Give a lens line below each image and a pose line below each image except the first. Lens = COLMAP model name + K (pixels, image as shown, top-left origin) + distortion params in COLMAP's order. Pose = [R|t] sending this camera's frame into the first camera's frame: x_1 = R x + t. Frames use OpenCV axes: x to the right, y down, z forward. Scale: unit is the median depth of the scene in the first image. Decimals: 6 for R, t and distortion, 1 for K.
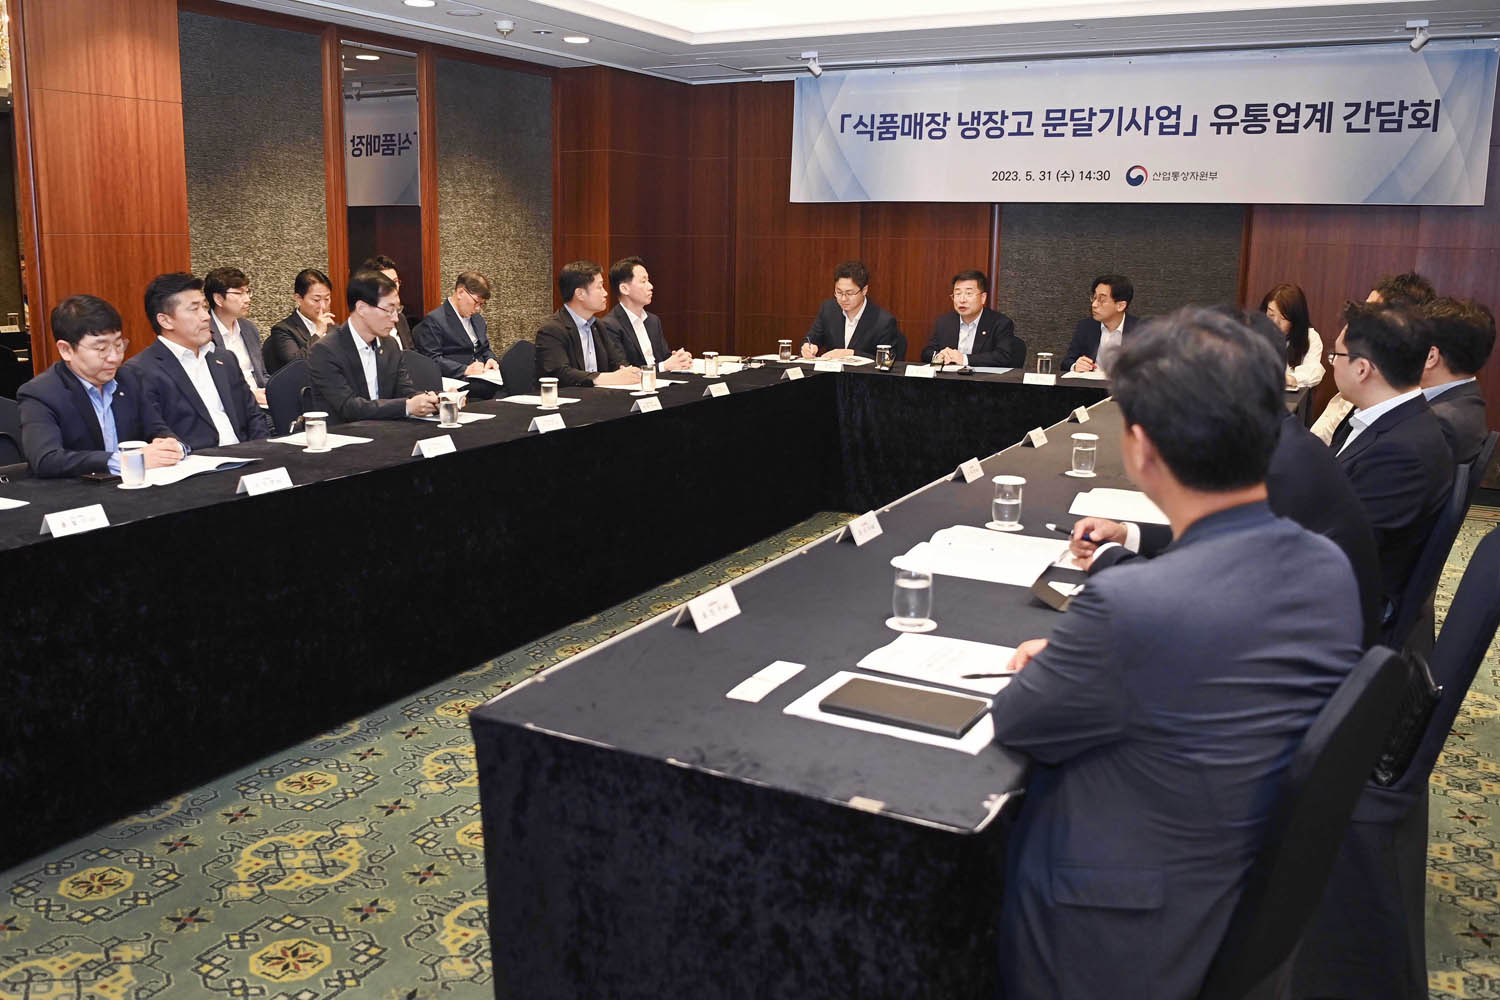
lens RADIAL K [[1292.0, 0, 750.0], [0, 1292.0, 500.0], [0, 0, 1]] dist [0.005077, -0.005145]
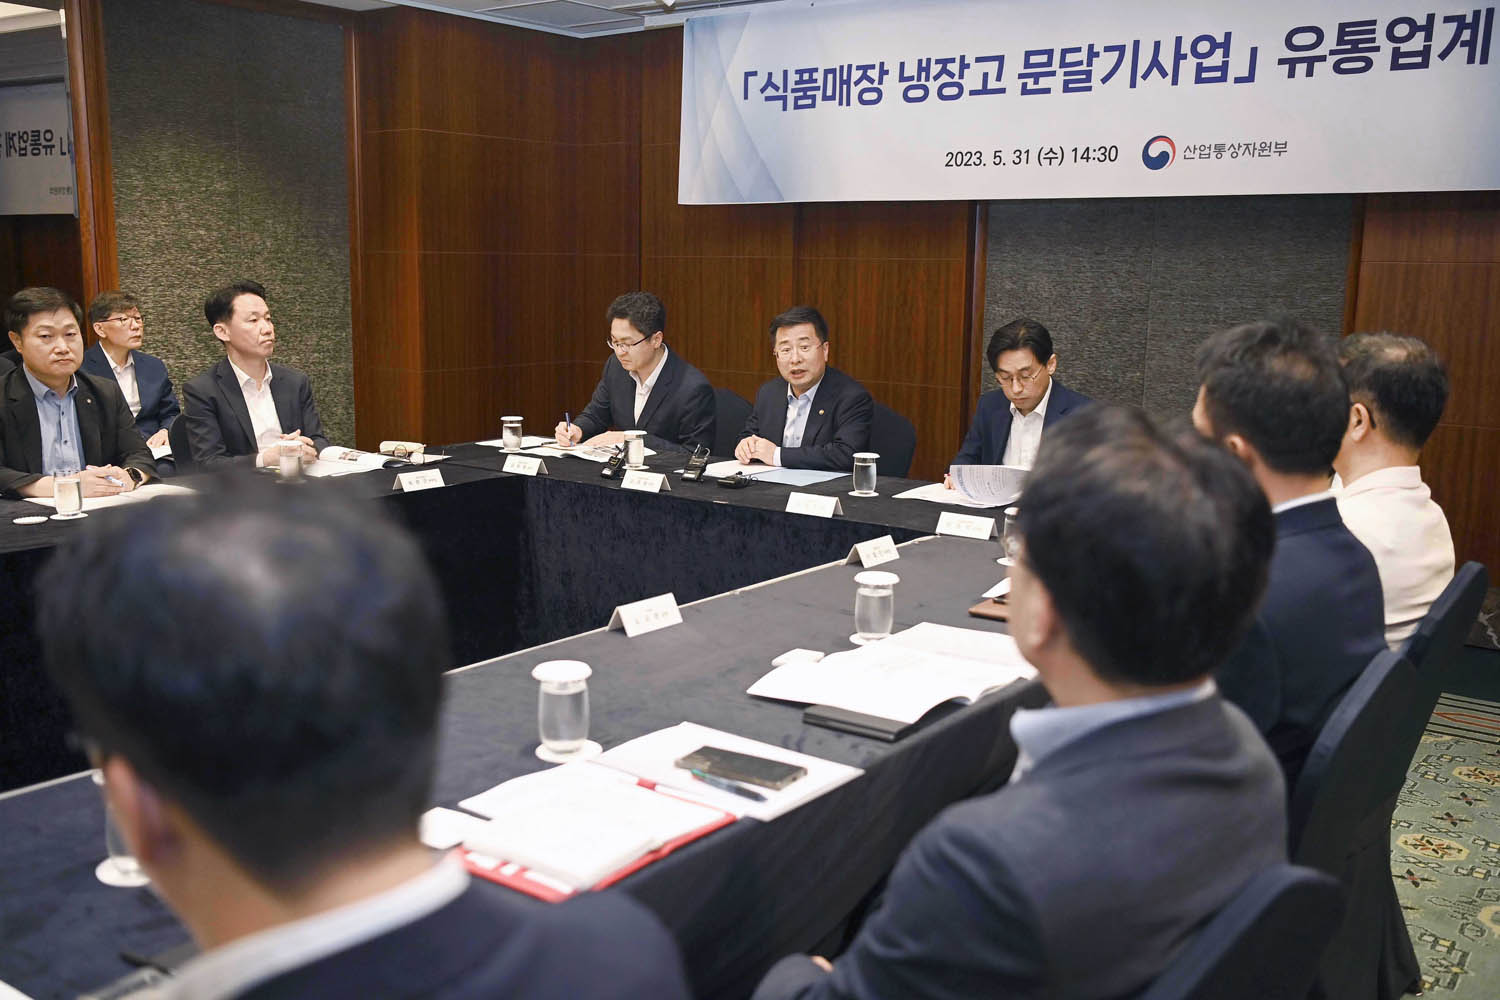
lens RADIAL K [[1471.7, 0, 750.0], [0, 1471.7, 500.0], [0, 0, 1]] dist [0.076415, 0.026693]
pose [[0.985827, 0.028506, -0.165323, 0.224191], [-0.035361, 0.998626, -0.038666, -0.052756], [0.163994, 0.043964, 0.985481, 0.280188]]
